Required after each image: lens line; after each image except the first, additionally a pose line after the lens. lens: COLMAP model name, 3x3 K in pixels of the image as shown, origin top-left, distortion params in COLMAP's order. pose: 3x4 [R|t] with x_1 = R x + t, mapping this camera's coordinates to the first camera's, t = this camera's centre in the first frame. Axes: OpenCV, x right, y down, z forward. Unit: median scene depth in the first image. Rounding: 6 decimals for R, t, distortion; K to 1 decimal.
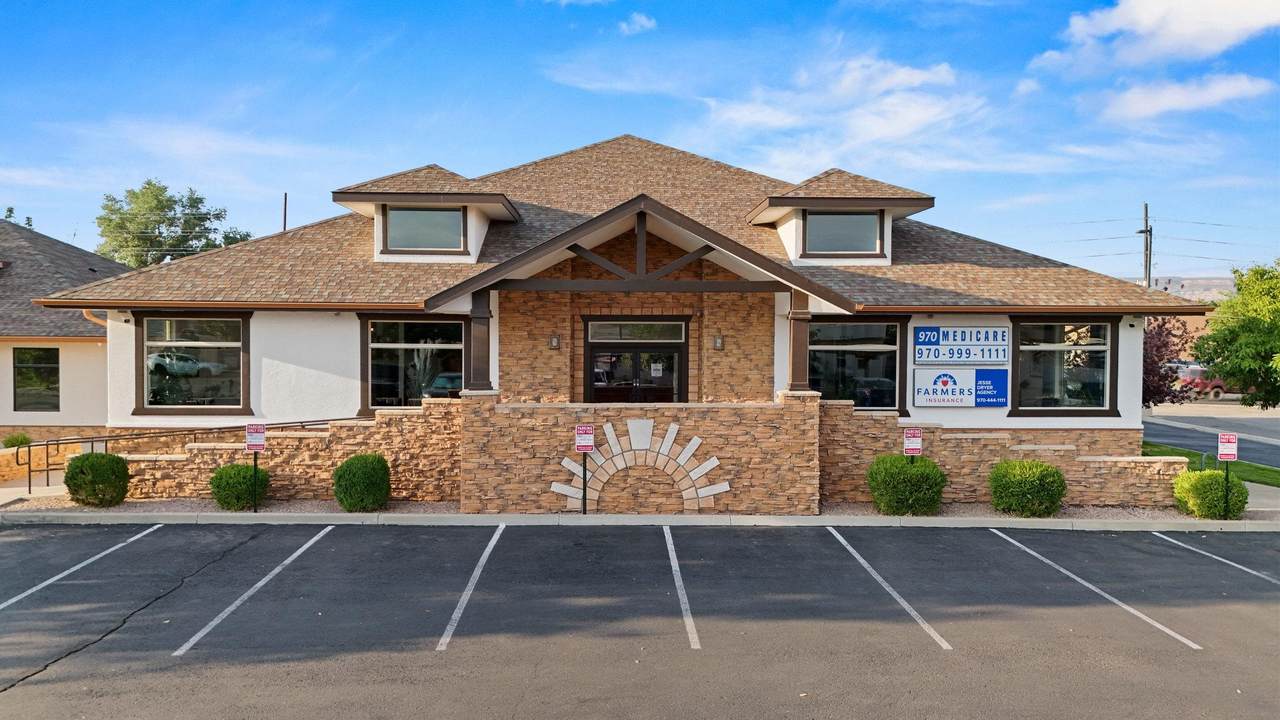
lens RADIAL K [[939.8, 0, 639.5], [0, 939.8, 361.1], [0, 0, 1]] dist [0.055993, -0.029287]
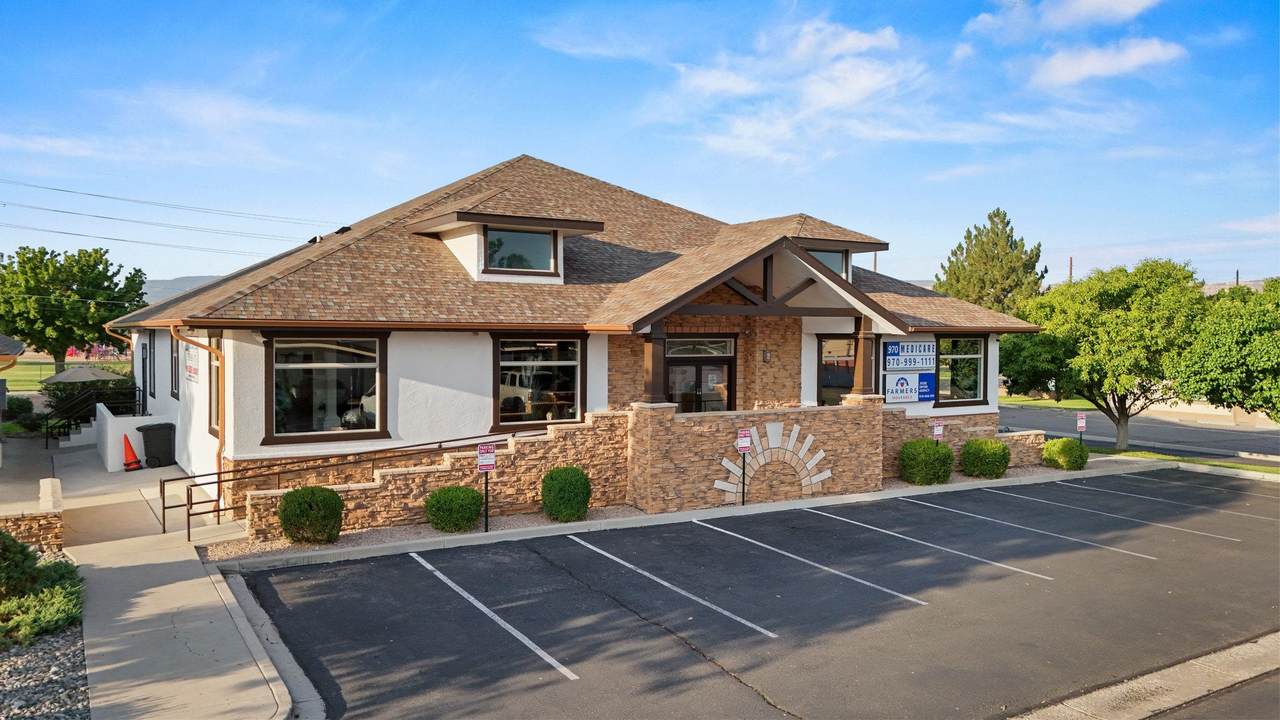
lens RADIAL K [[939.8, 0, 634.4], [0, 939.8, 357.9], [0, 0, 1]] dist [0.055993, -0.029287]
pose [[0.868951, -0.014233, 0.494693, -0.720023], [0.015996, 0.999872, 0.000671, -0.022932], [-0.494639, 0.007330, 0.869067, 0.042452]]
